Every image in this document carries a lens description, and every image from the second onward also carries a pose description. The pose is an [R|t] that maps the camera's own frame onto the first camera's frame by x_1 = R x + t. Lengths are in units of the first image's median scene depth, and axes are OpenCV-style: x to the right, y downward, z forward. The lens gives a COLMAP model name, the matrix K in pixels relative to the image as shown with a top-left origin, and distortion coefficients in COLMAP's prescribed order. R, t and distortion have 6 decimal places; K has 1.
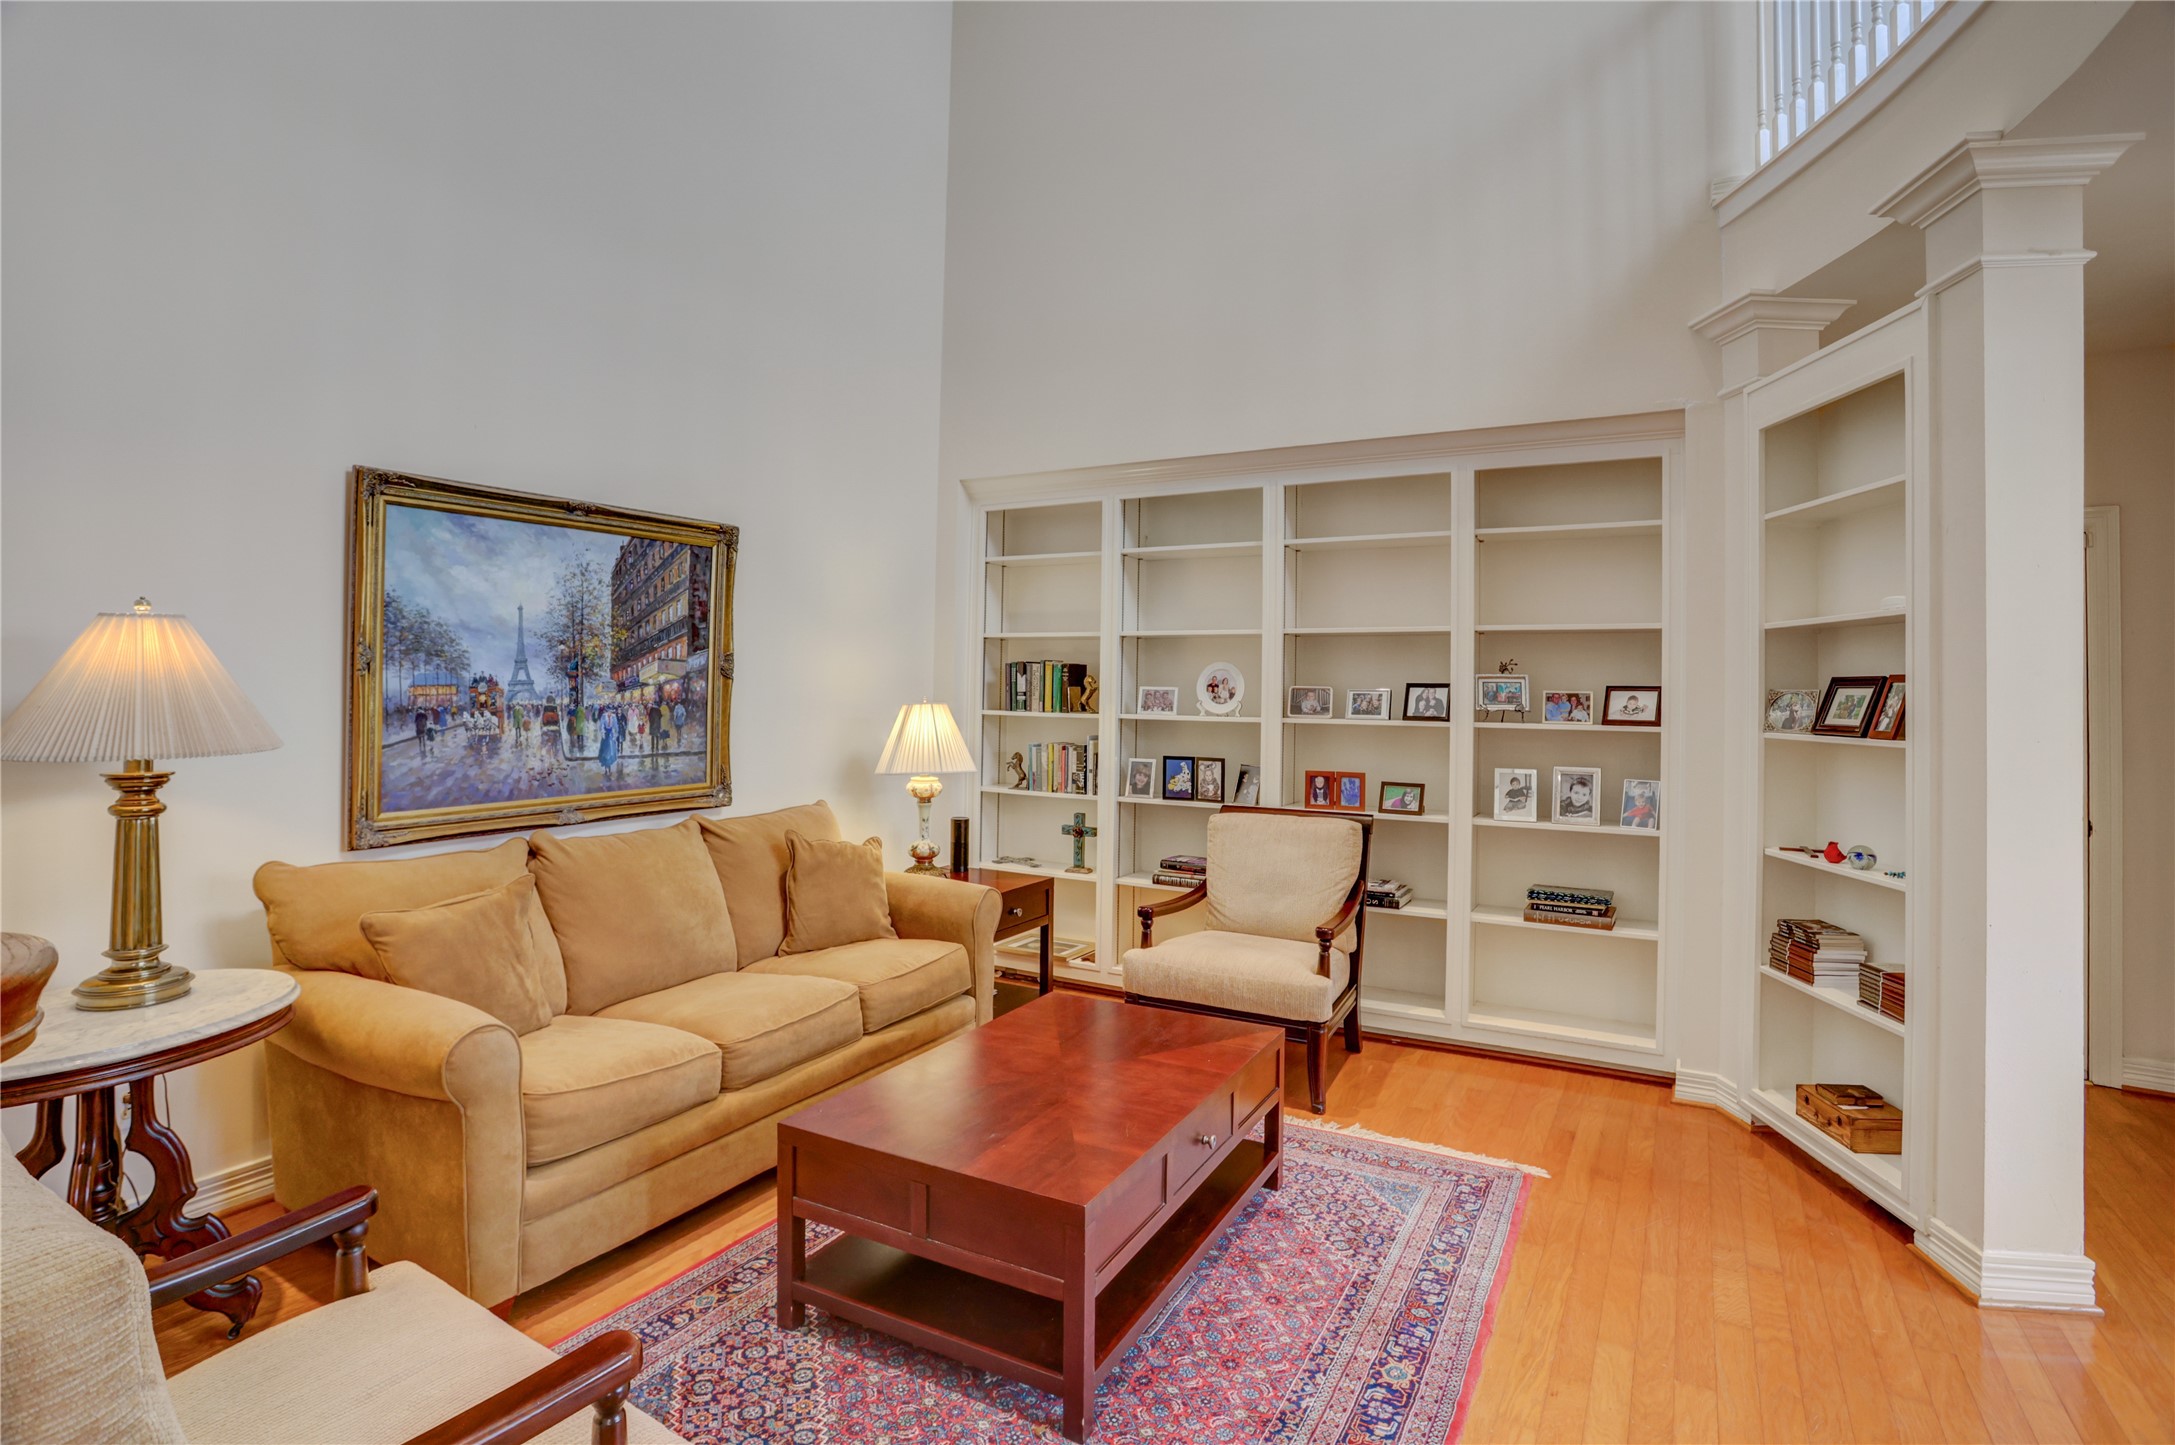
lens RADIAL K [[1079.1, 0, 1087.8], [0, 1079.1, 680.8], [0, 0, 1]] dist [-0.053374, 0.011537]
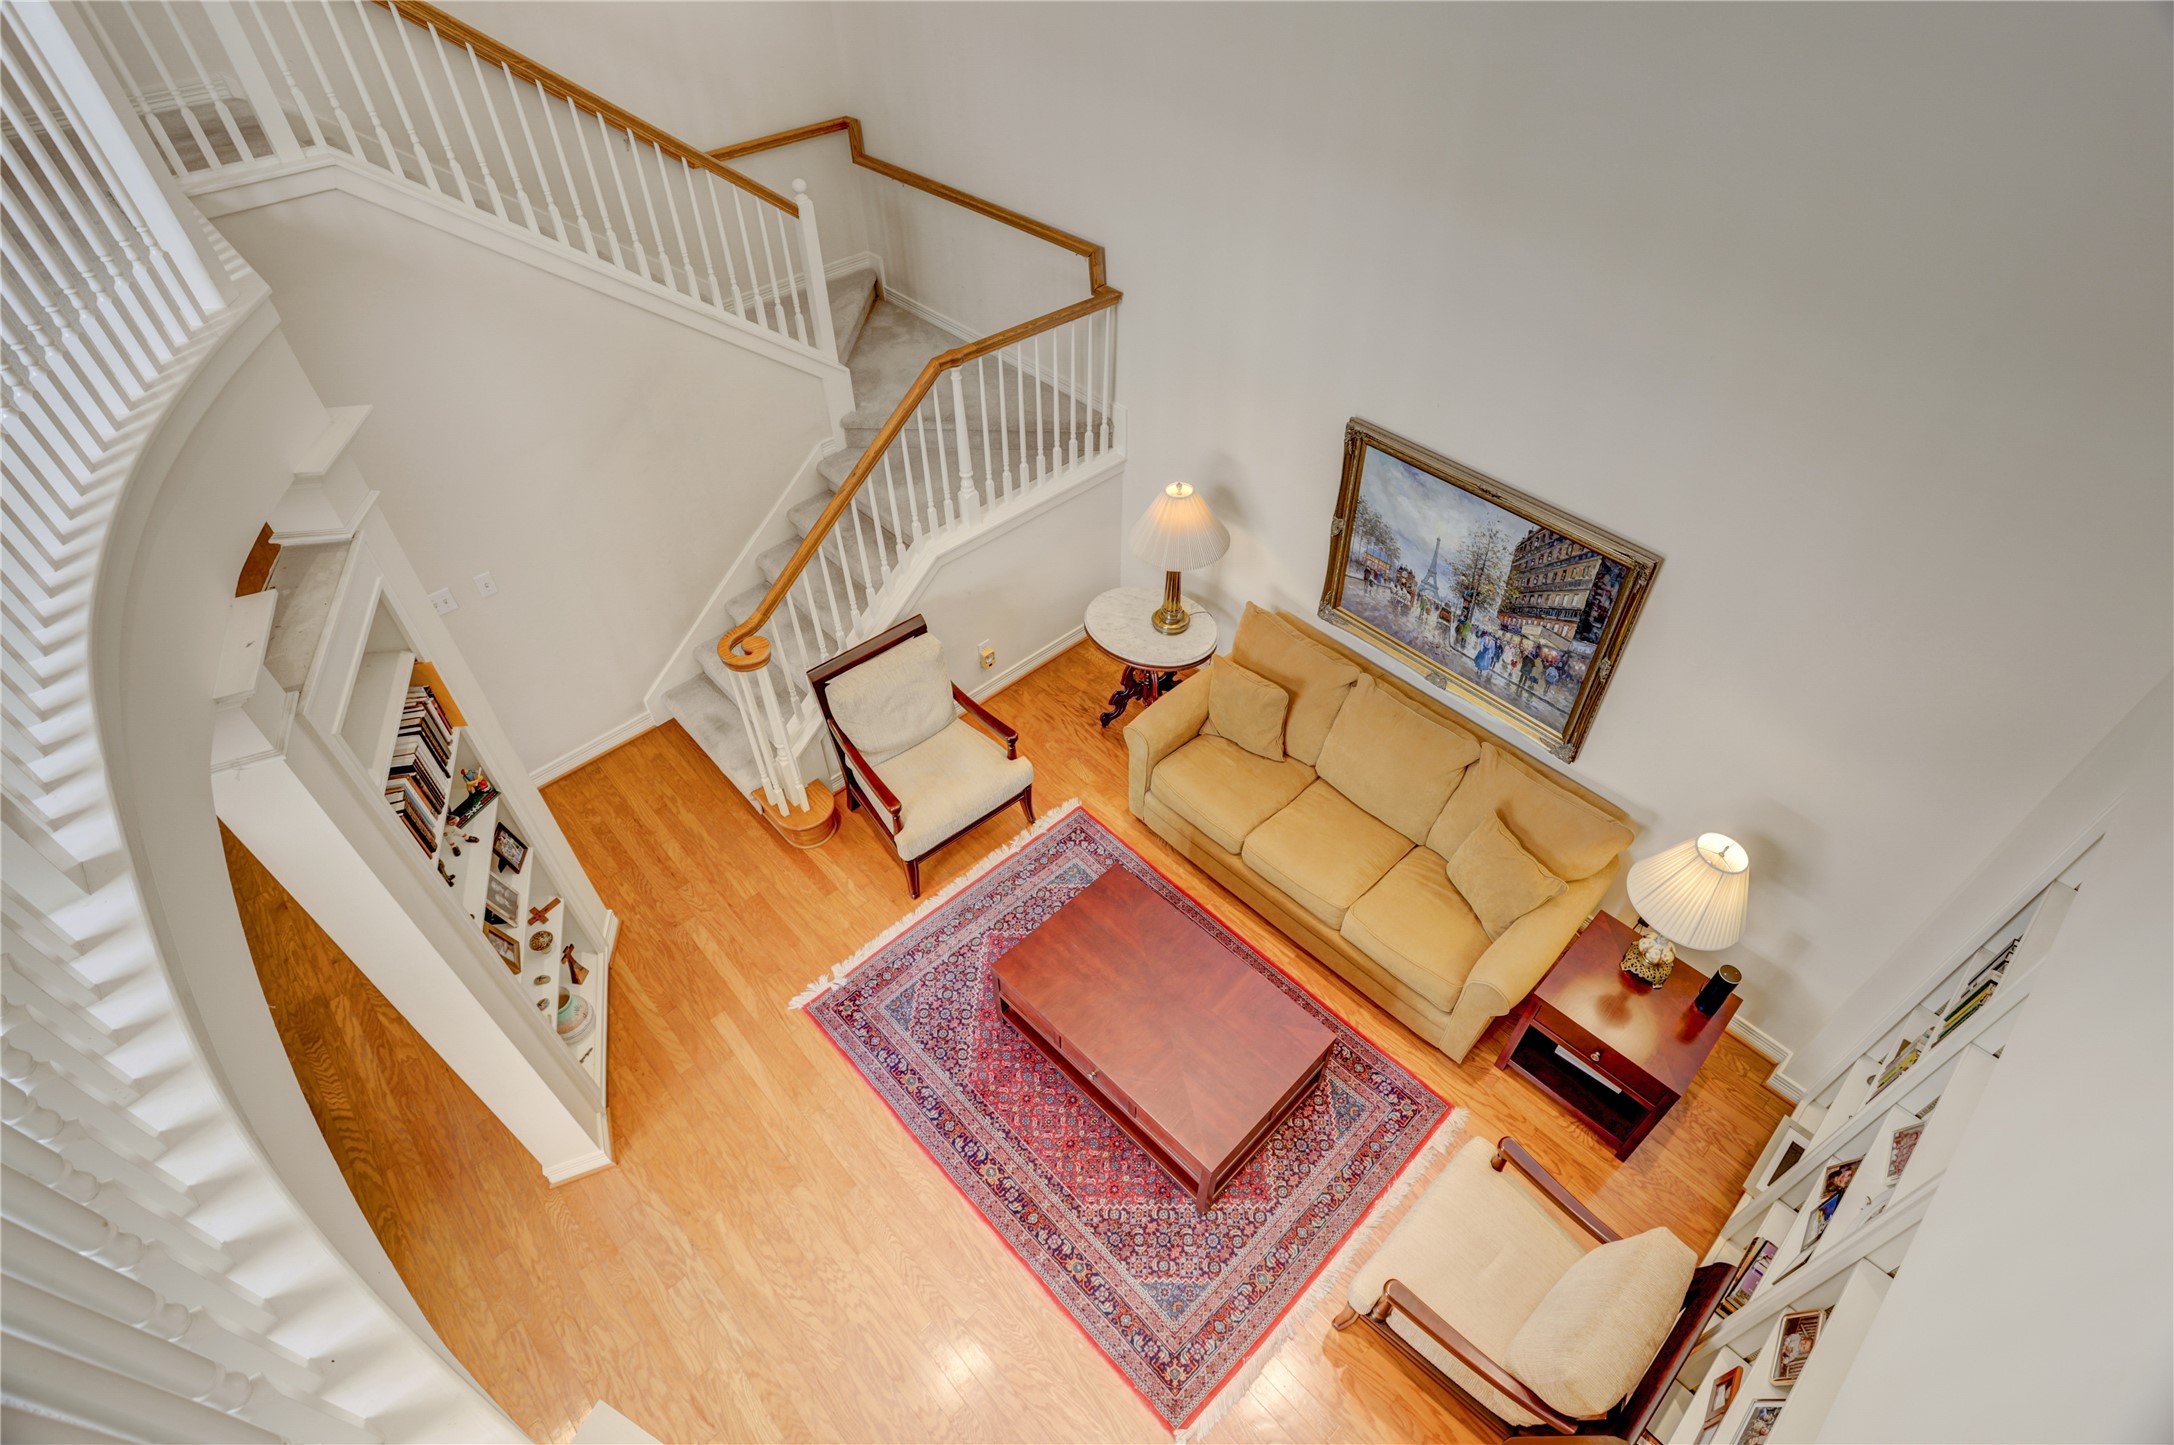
lens RADIAL K [[1078.6, 0, 1084.5], [0, 1078.6, 729.3], [0, 0, 1]] dist [-0.053374, 0.011537]
pose [[-0.311507, 0.675740, -0.668086, 0.602907], [0.017208, 0.706964, 0.707040, -0.786782], [0.950088, 0.208751, -0.231852, 0.870842]]
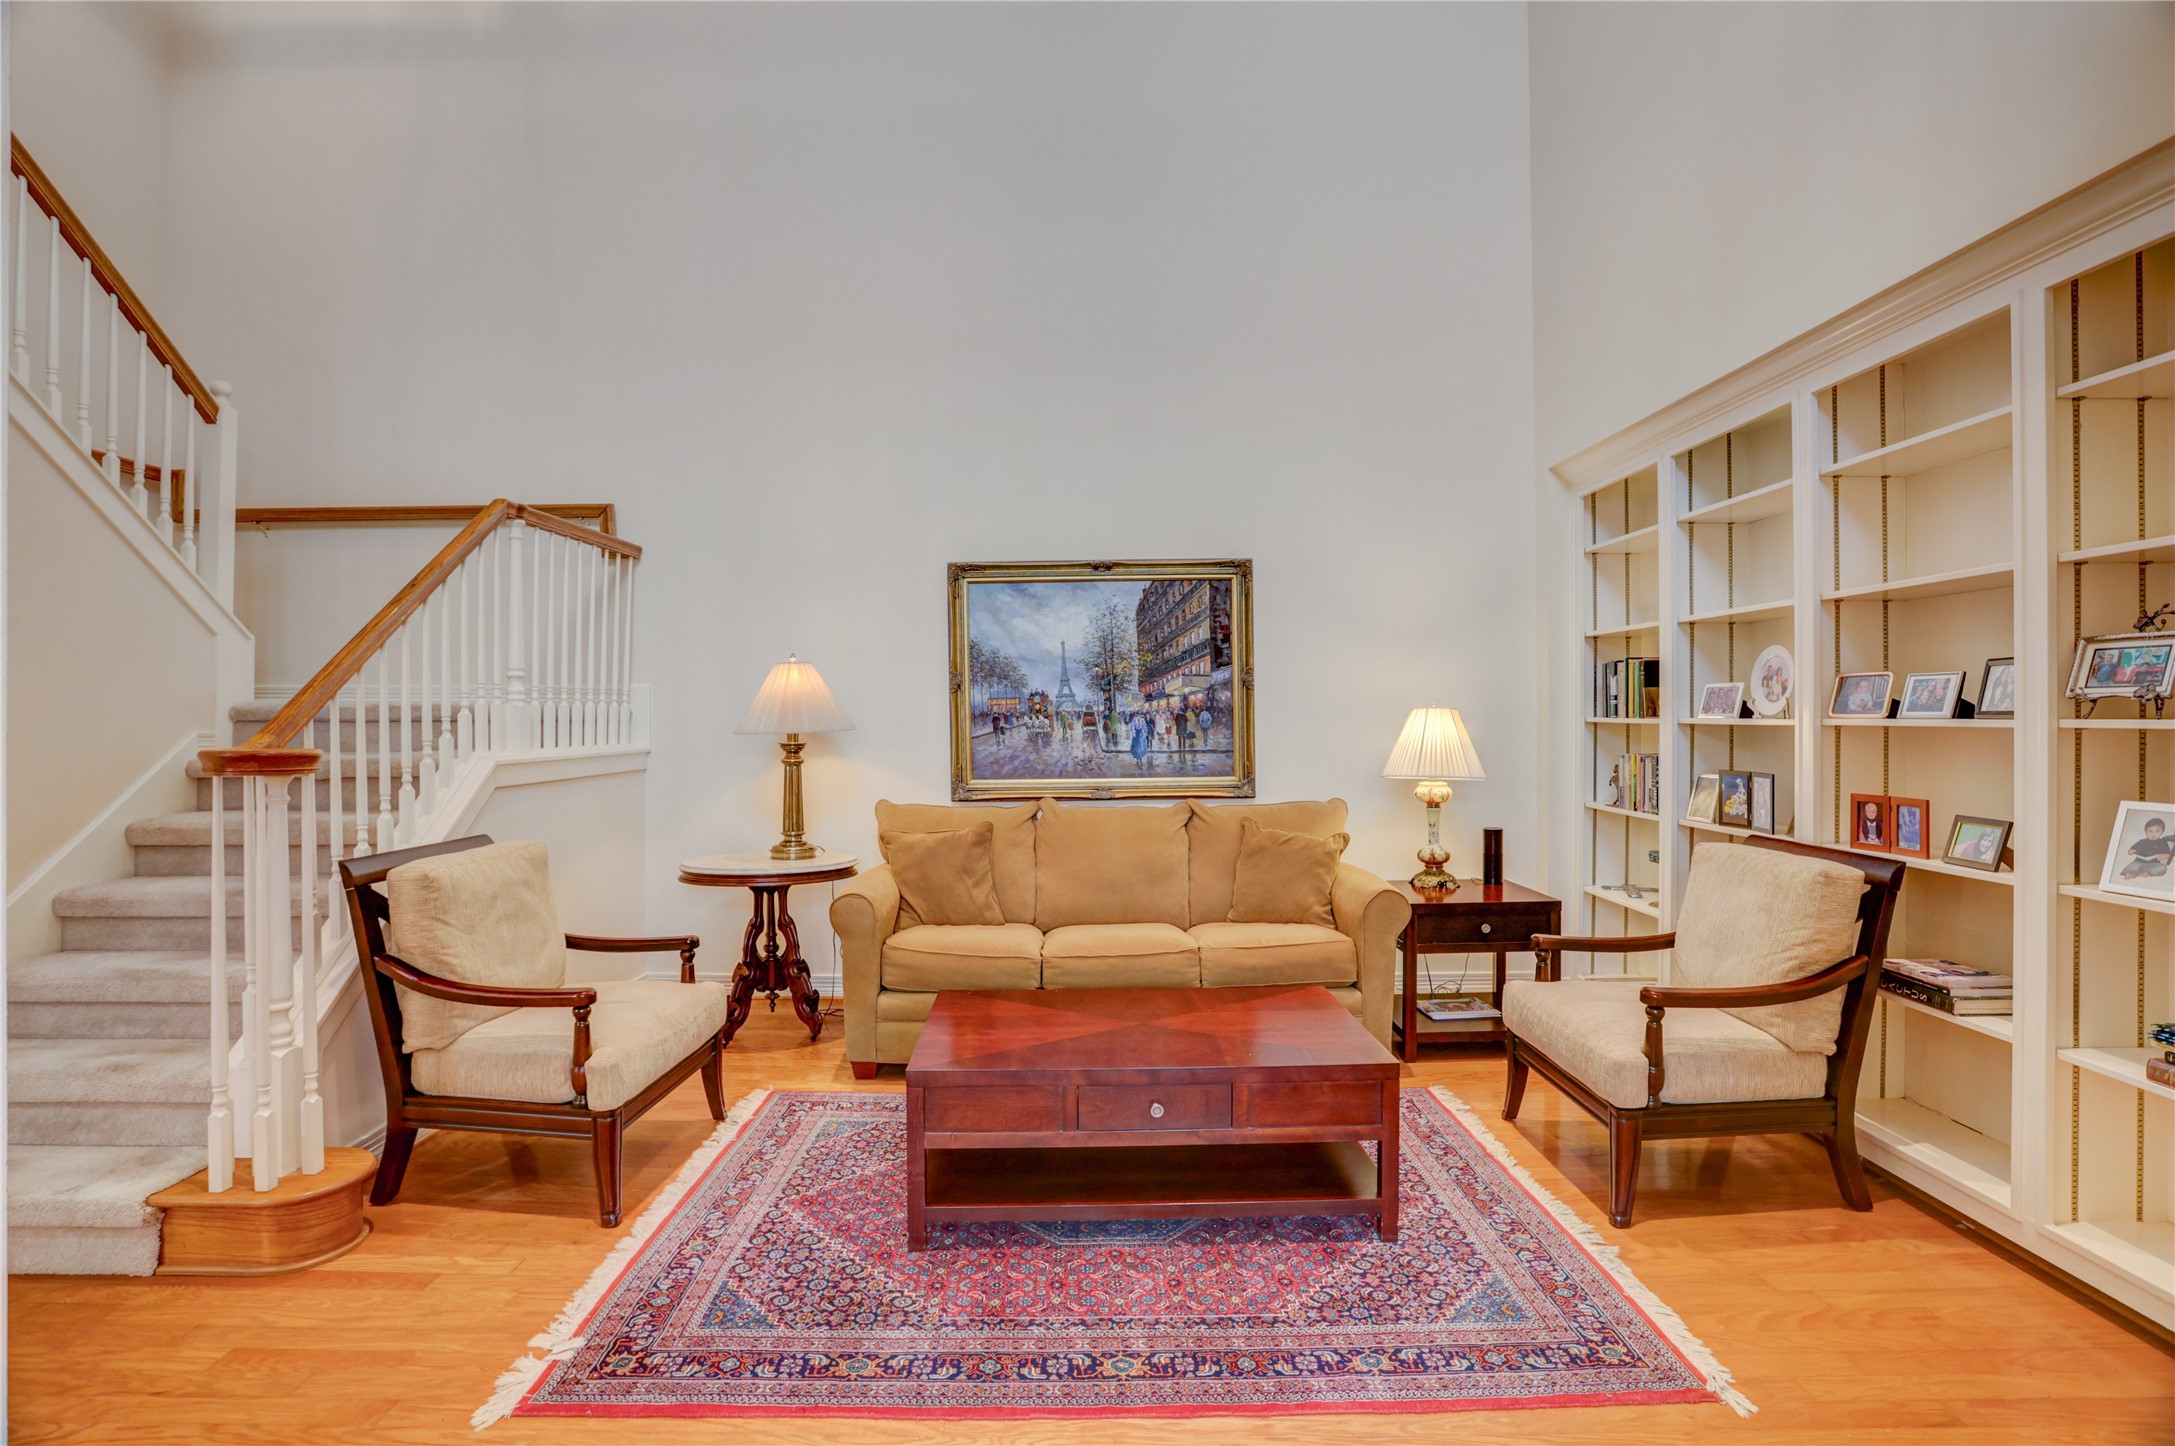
lens RADIAL K [[1079.1, 0, 1094.6], [0, 1079.1, 722.3], [0, 0, 1]] dist [-0.053374, 0.011537]
pose [[0.492907, -0.009856, -0.870026, 0.685039], [0.016819, 0.999857, -0.001798, 0.037882], [0.869920, -0.013747, 0.493002, 0.301447]]
